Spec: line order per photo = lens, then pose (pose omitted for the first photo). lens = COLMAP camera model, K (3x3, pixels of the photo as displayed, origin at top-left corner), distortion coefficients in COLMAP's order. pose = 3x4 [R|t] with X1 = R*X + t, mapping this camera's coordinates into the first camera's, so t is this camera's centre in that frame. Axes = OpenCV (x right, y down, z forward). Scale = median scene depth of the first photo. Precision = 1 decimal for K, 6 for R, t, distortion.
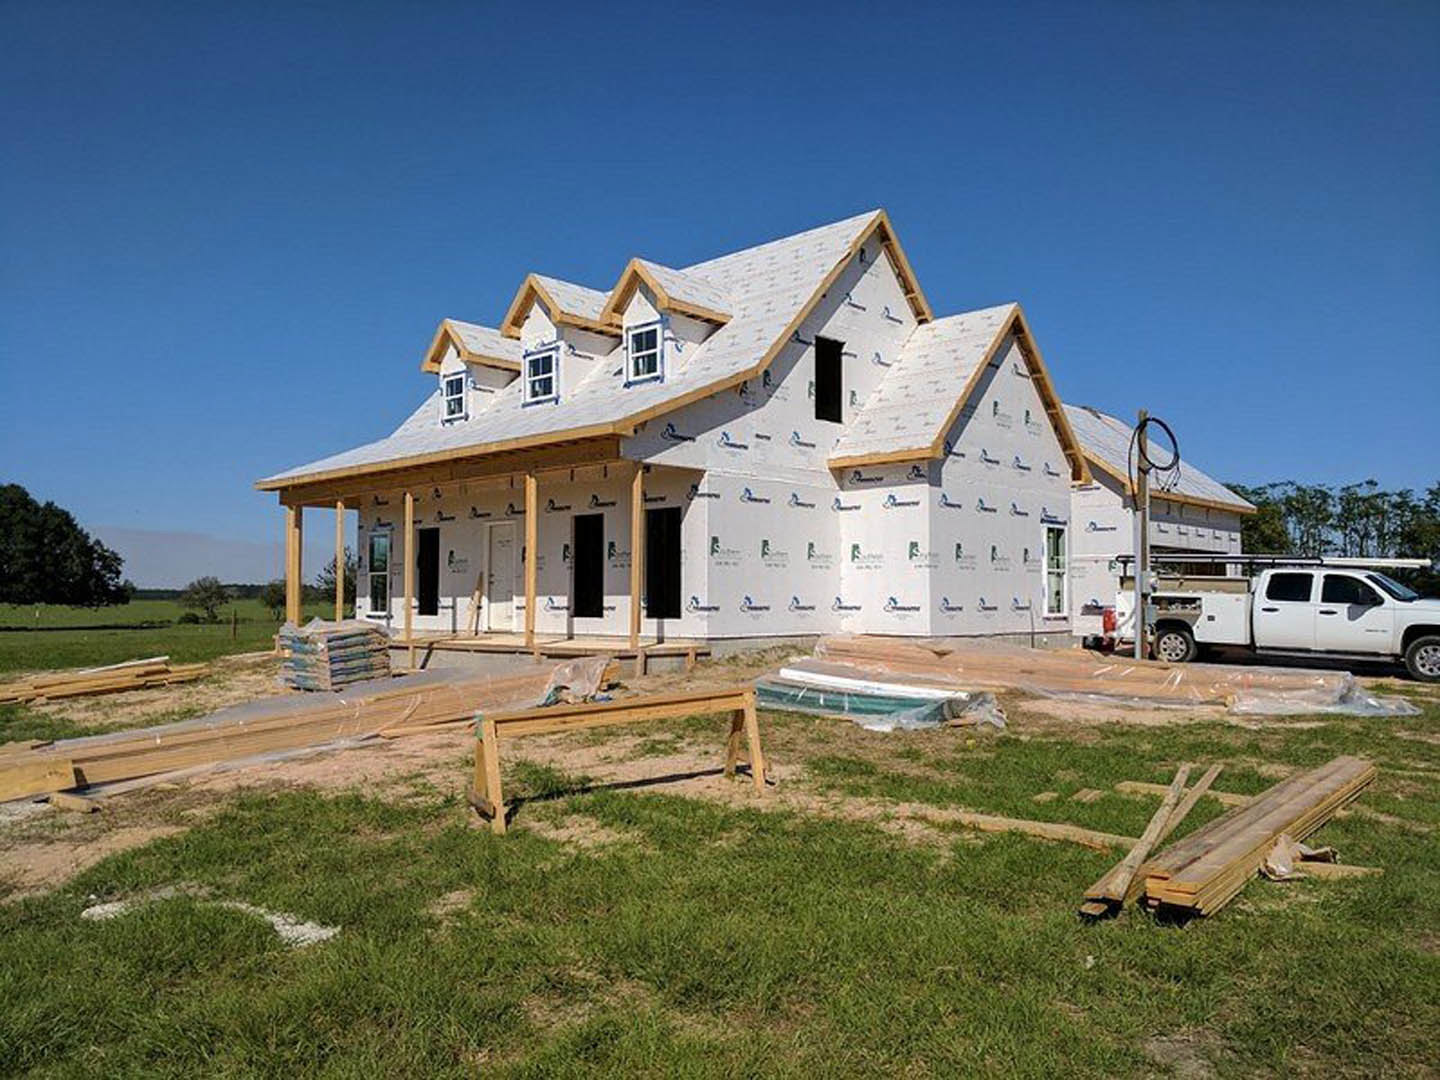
lens RADIAL K [[1046.6, 0, 721.3], [0, 1046.6, 535.0], [0, 0, 1]] dist [0.036803, -0.008902]
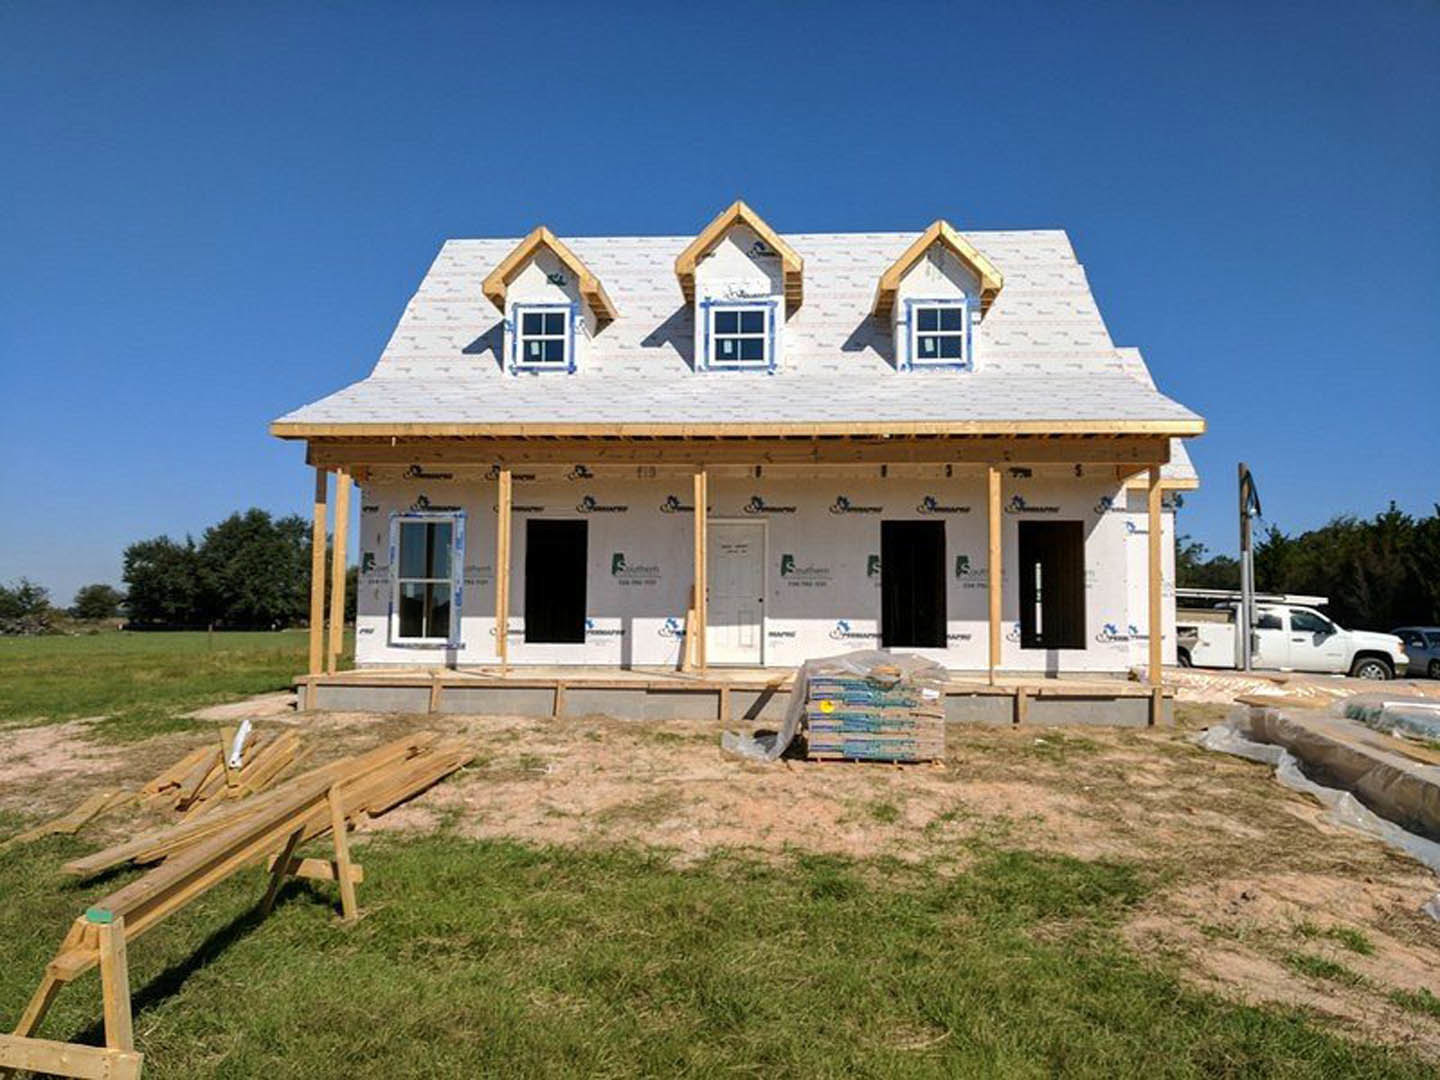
lens RADIAL K [[1046.6, 0, 715.1], [0, 1046.6, 537.7], [0, 0, 1]] dist [0.036803, -0.008902]
pose [[0.787393, 0.058149, 0.613702, -0.675556], [-0.049238, 0.998293, -0.031415, 0.024428], [-0.614481, -0.005481, 0.788912, 0.412217]]
